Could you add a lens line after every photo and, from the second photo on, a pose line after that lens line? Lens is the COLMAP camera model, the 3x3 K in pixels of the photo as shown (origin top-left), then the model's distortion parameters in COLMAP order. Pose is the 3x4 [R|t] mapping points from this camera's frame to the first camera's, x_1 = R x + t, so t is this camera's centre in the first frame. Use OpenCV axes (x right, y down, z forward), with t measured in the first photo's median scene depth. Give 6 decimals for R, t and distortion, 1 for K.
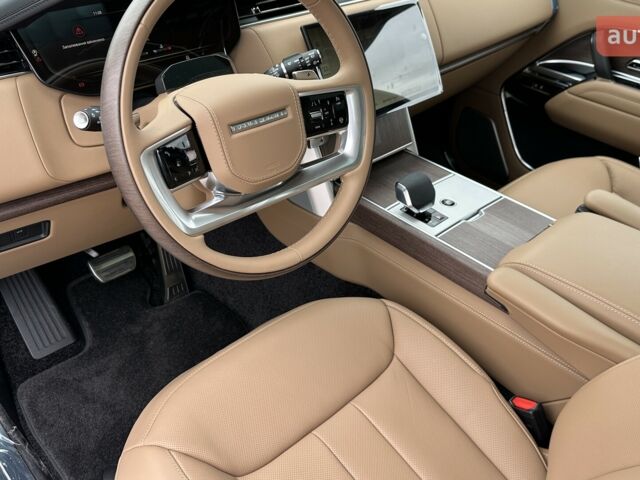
lens RADIAL K [[605.4, 0, 320.0], [0, 605.4, 240.0], [0, 0, 1]] dist [0.072578, -0.009416]
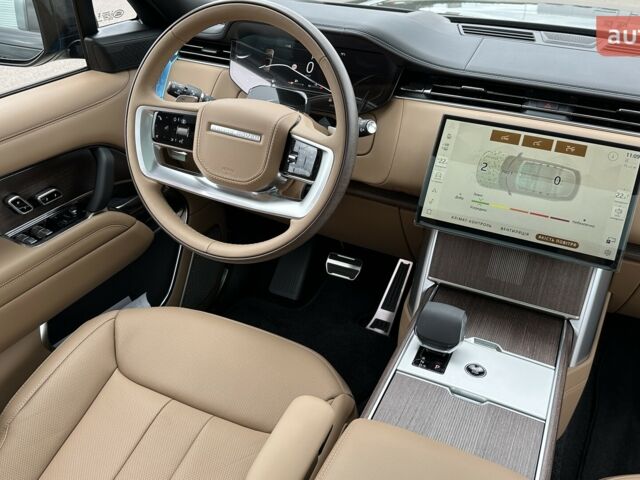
lens RADIAL K [[595.2, 0, 320.0], [0, 595.2, 240.0], [0, 0, 1]] dist [0.091716, 0.000572]
pose [[0.362935, 0.433496, -0.824839, 0.965235], [-0.562687, 0.807539, 0.176818, -0.301712], [0.742739, 0.399953, 0.537006, 0.509394]]
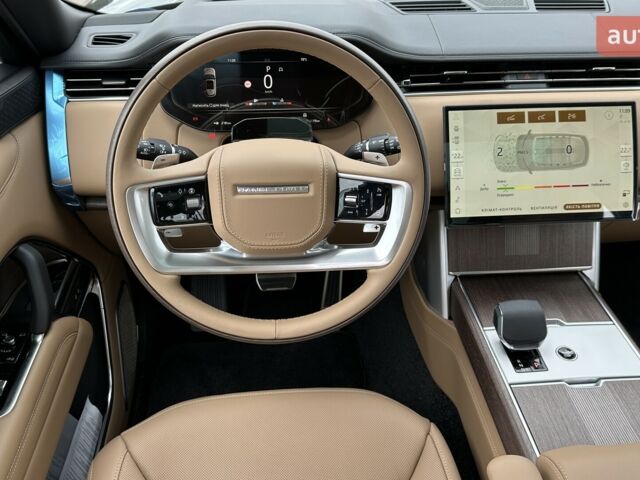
lens RADIAL K [[605.4, 0, 320.0], [0, 605.4, 240.0], [0, 0, 1]] dist [0.072578, -0.009416]
pose [[0.771786, 0.315776, -0.551934, 0.488905], [-0.344950, 0.937080, 0.053775, -0.179916], [0.534187, 0.148887, 0.832152, 0.201950]]
